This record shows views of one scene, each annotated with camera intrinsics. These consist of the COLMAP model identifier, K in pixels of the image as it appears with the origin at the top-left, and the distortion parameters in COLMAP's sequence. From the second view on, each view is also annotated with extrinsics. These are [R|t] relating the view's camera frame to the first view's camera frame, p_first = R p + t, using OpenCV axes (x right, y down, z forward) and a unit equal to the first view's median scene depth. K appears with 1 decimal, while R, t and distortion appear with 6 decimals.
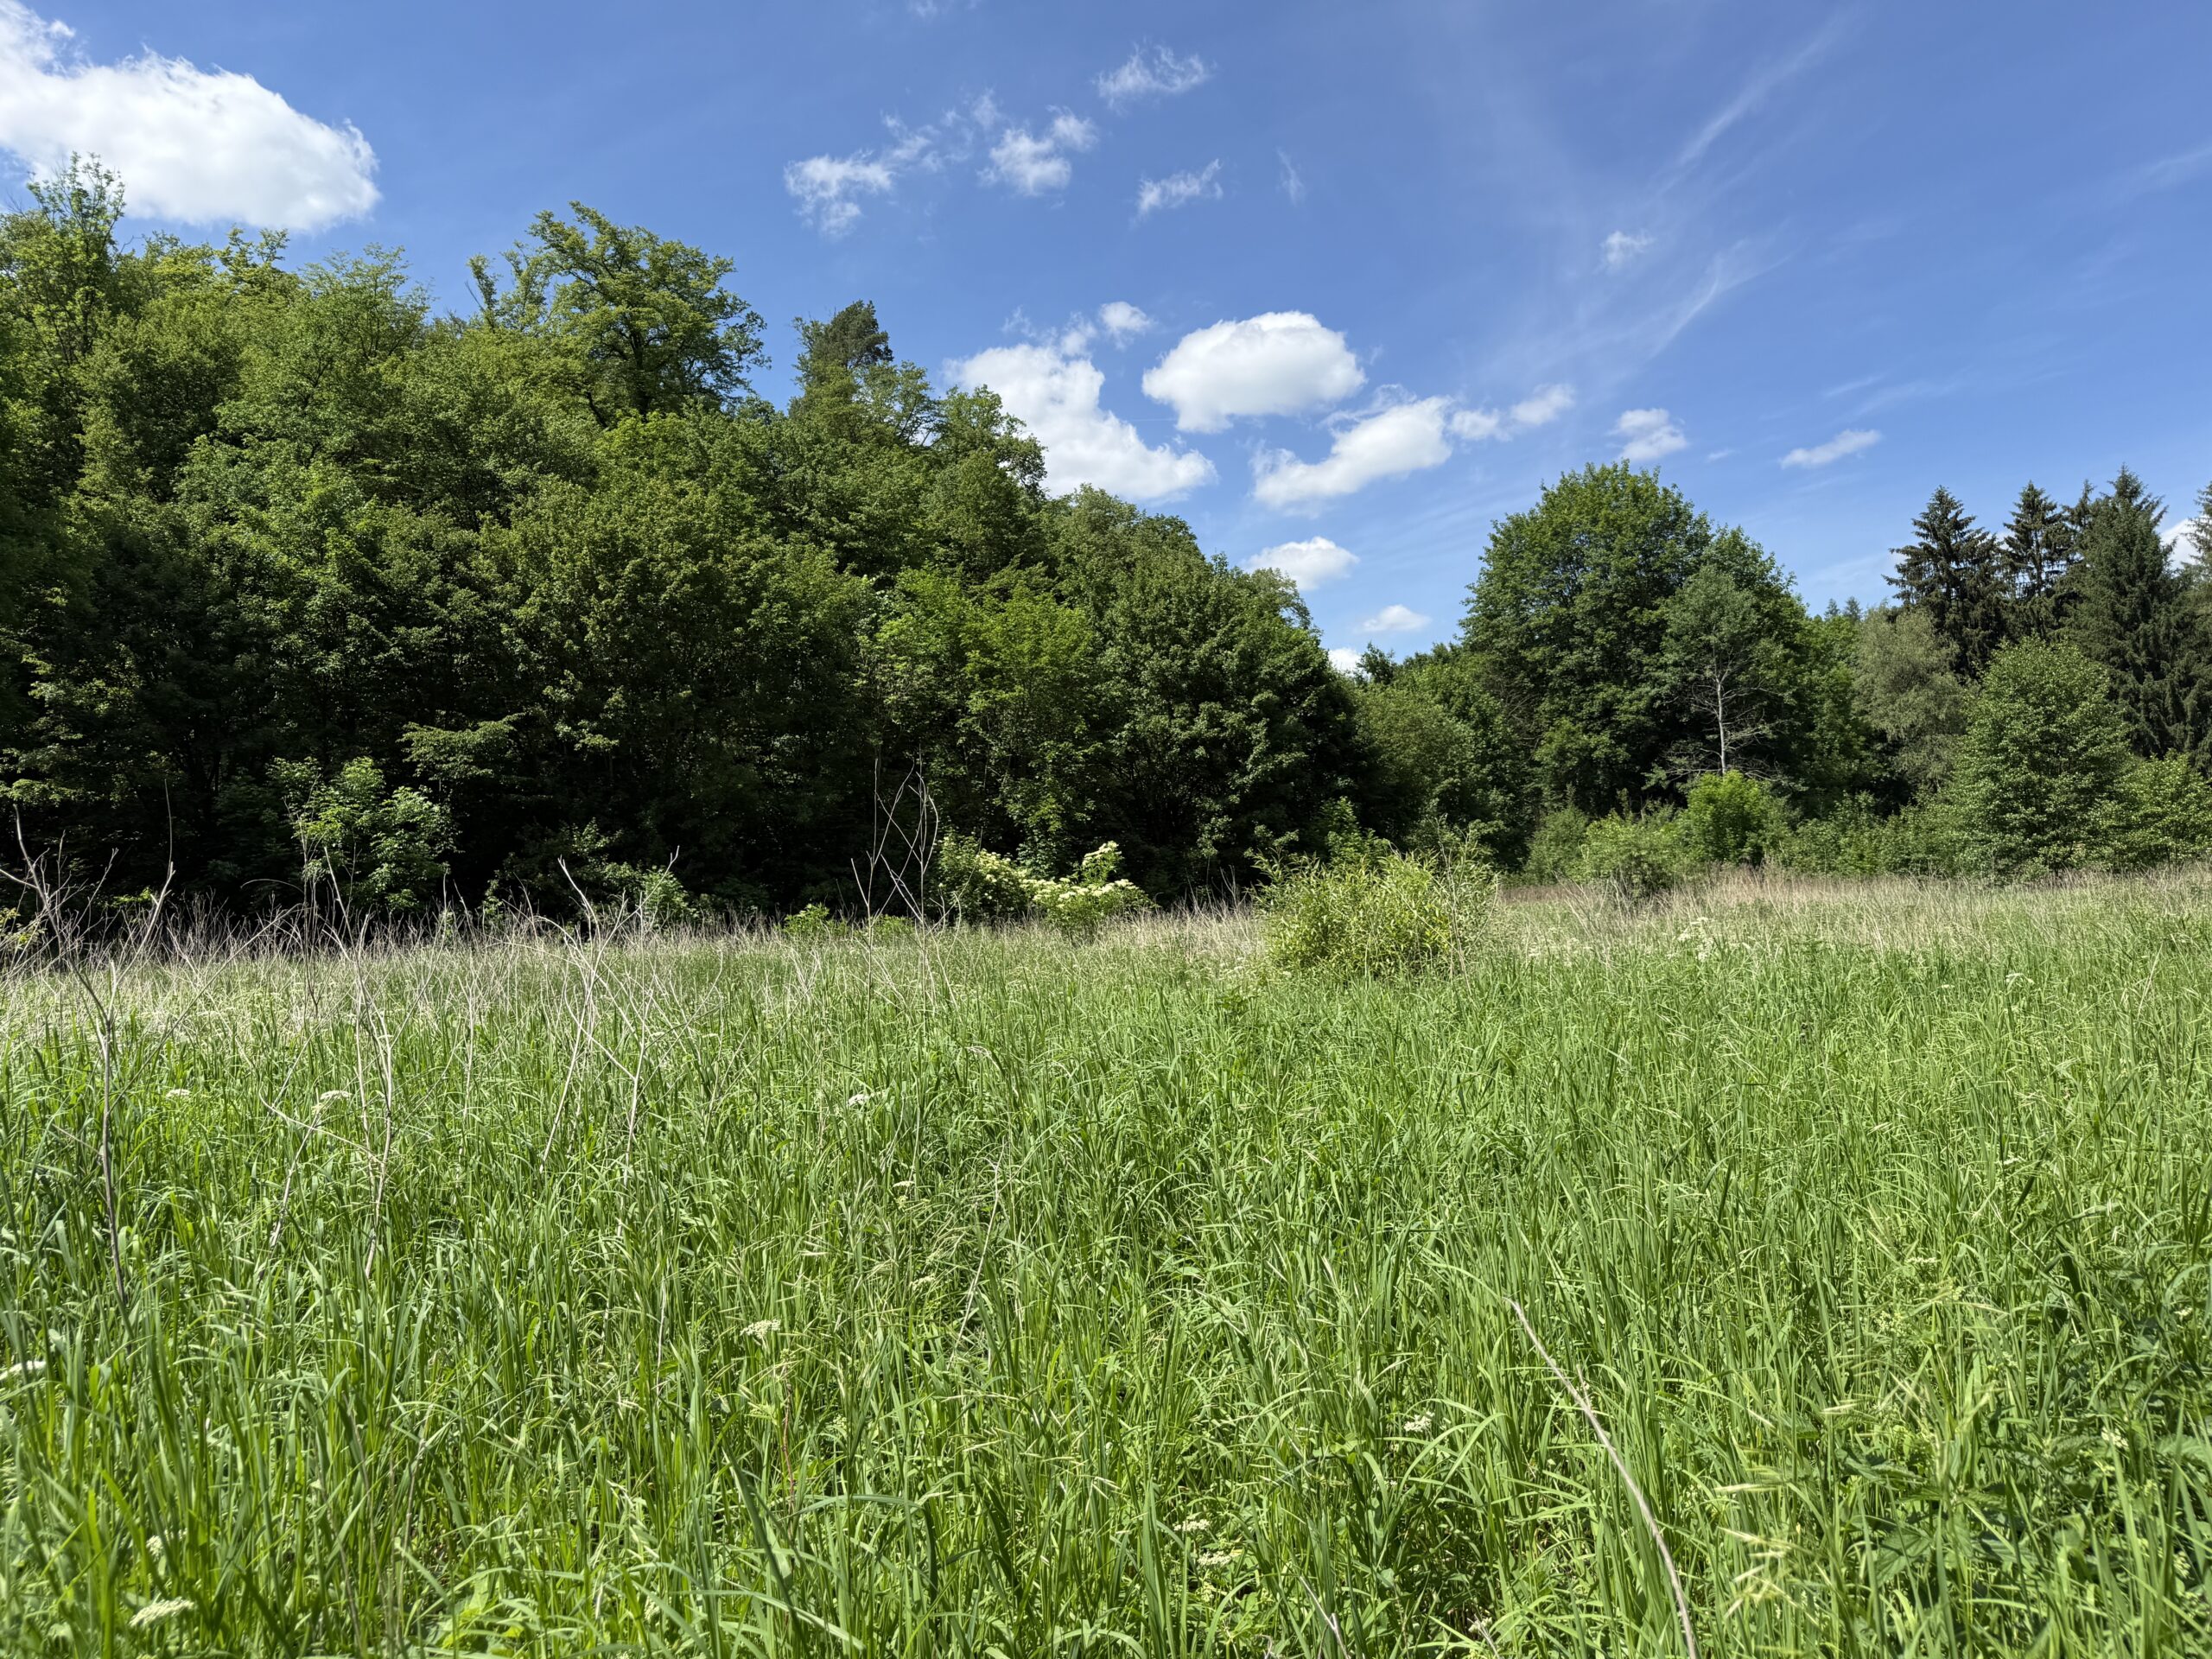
lens RADIAL K [[1545.5, 0, 1102.1], [0, 1545.5, 818.2], [0, 0, 1]] dist [0.062607, -0.069578]
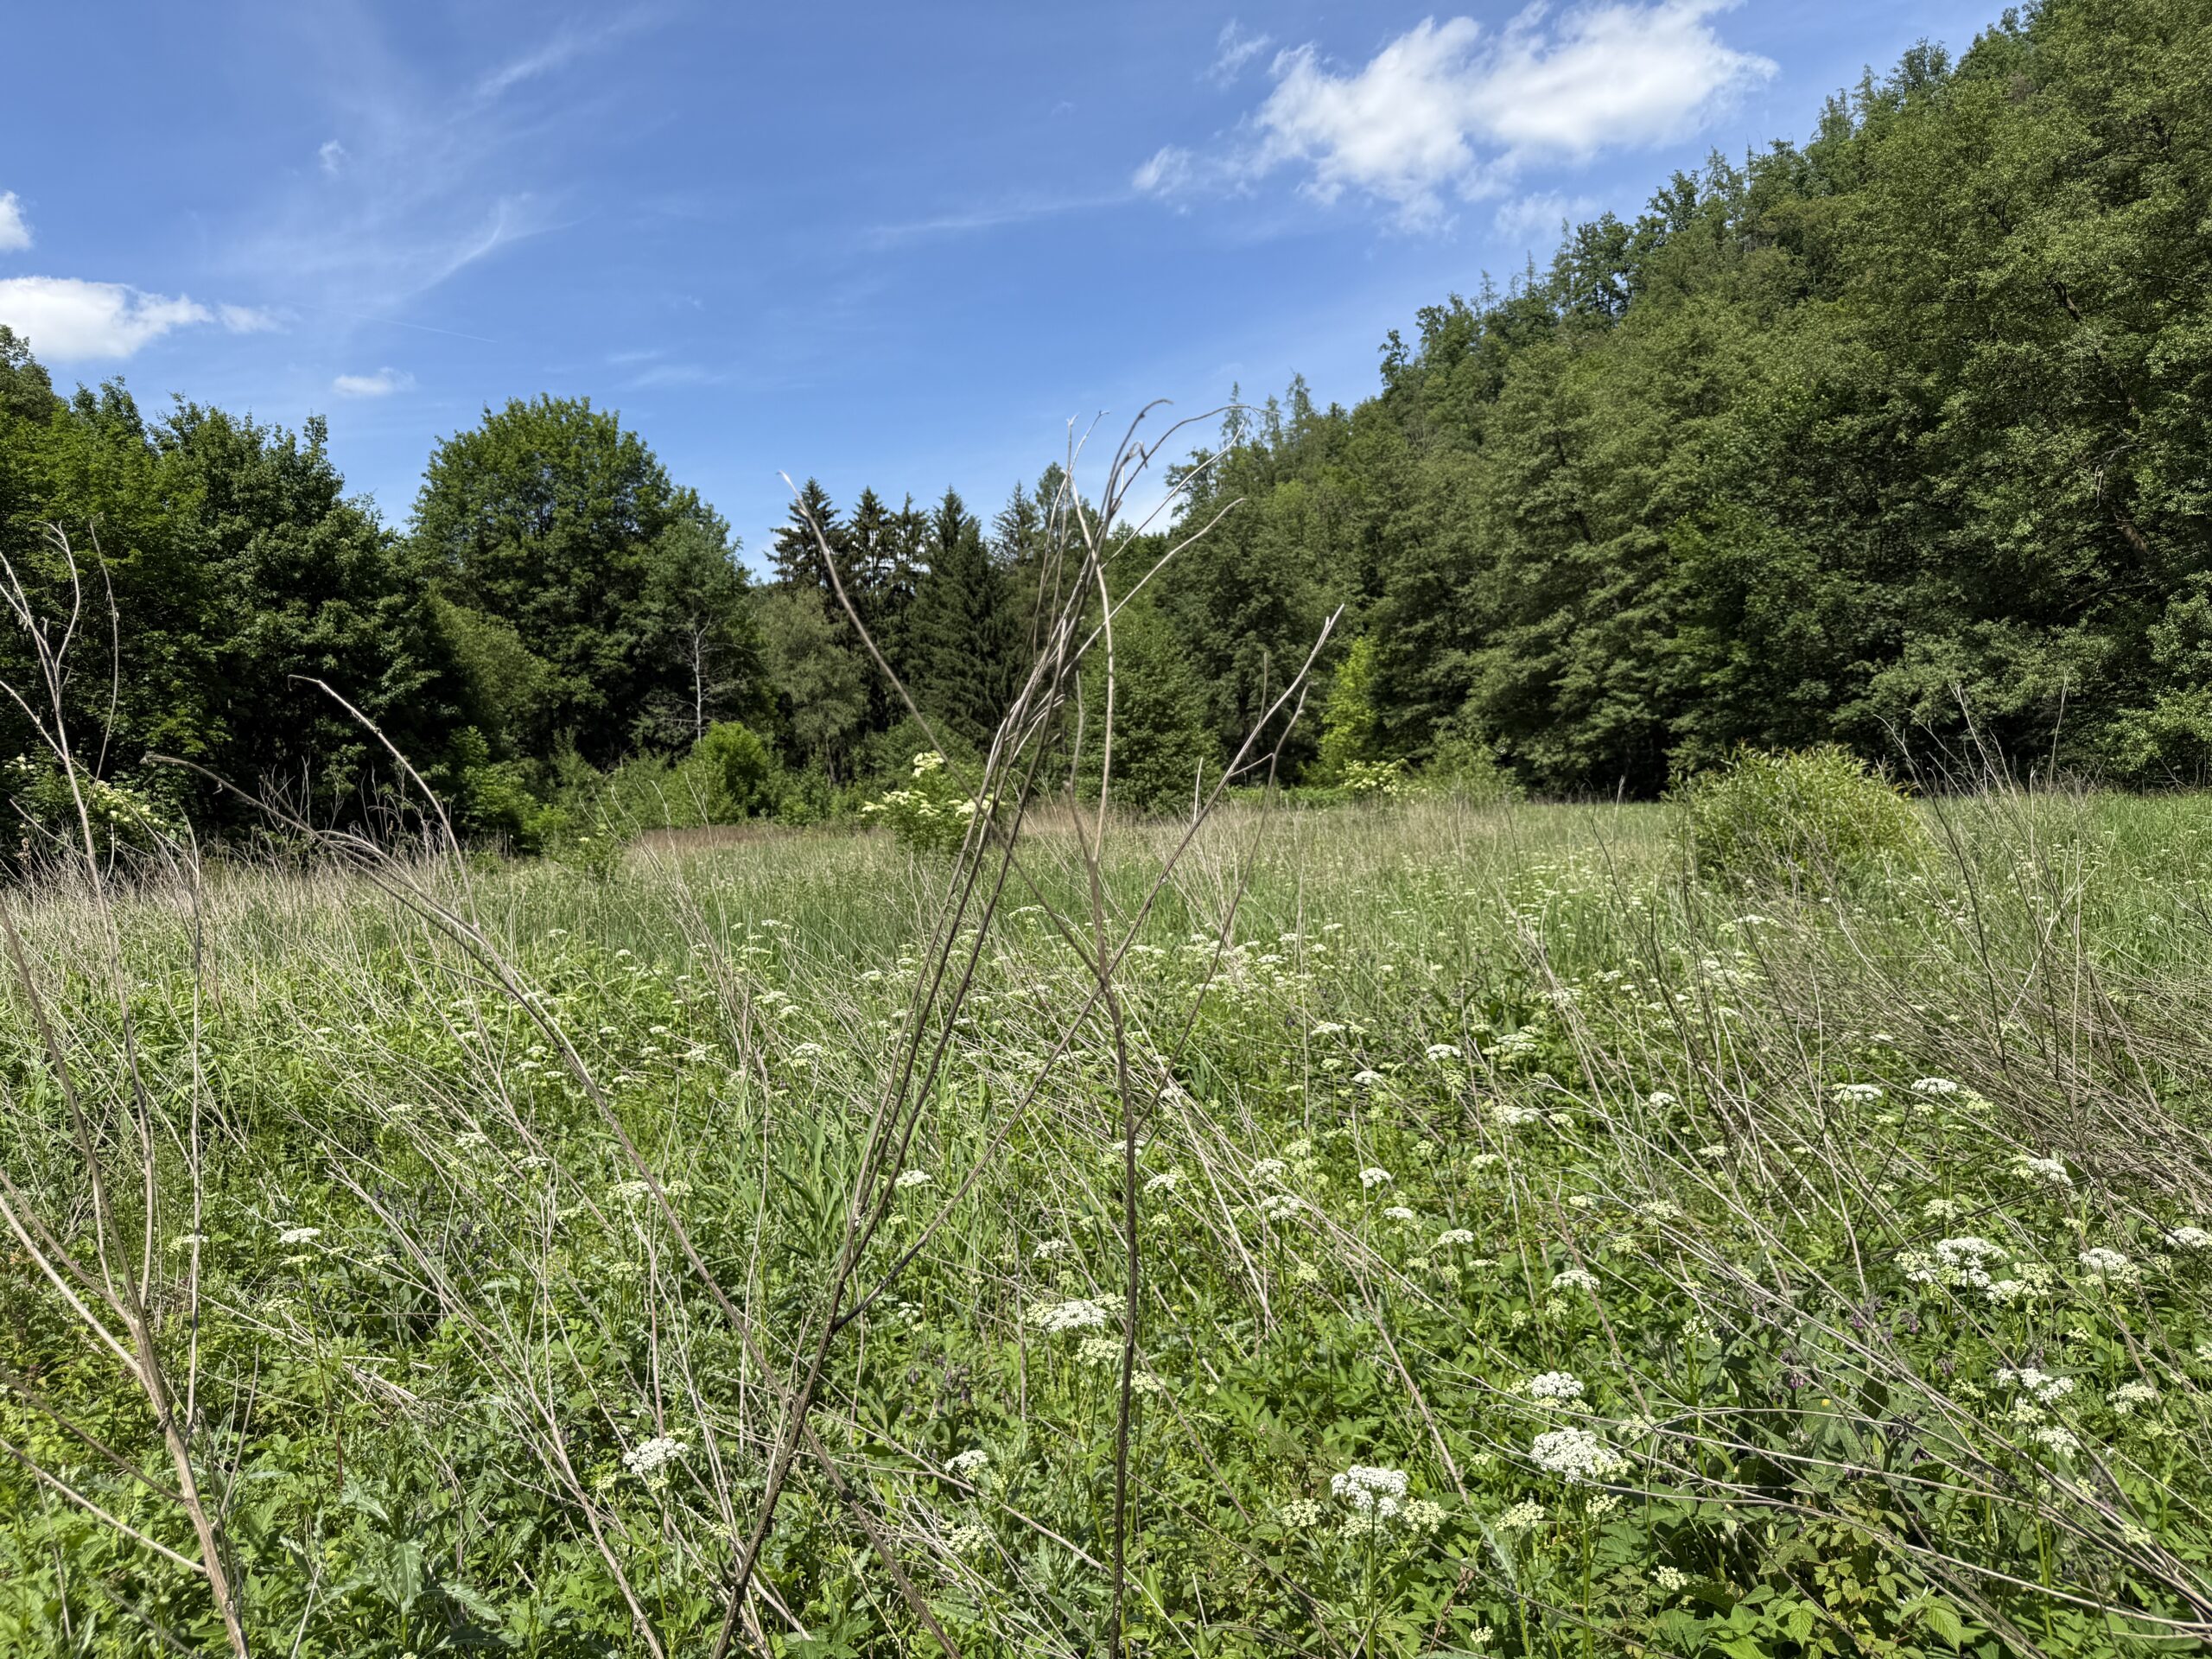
lens RADIAL K [[1518.5, 0, 1098.6], [0, 1518.5, 867.0], [0, 0, 1]] dist [0.097577, -0.140165]
pose [[0.702289, -0.022103, 0.711549, -0.131651], [-0.019578, 0.998540, 0.050340, 0.008923], [-0.711623, -0.049284, 0.700831, 0.088004]]
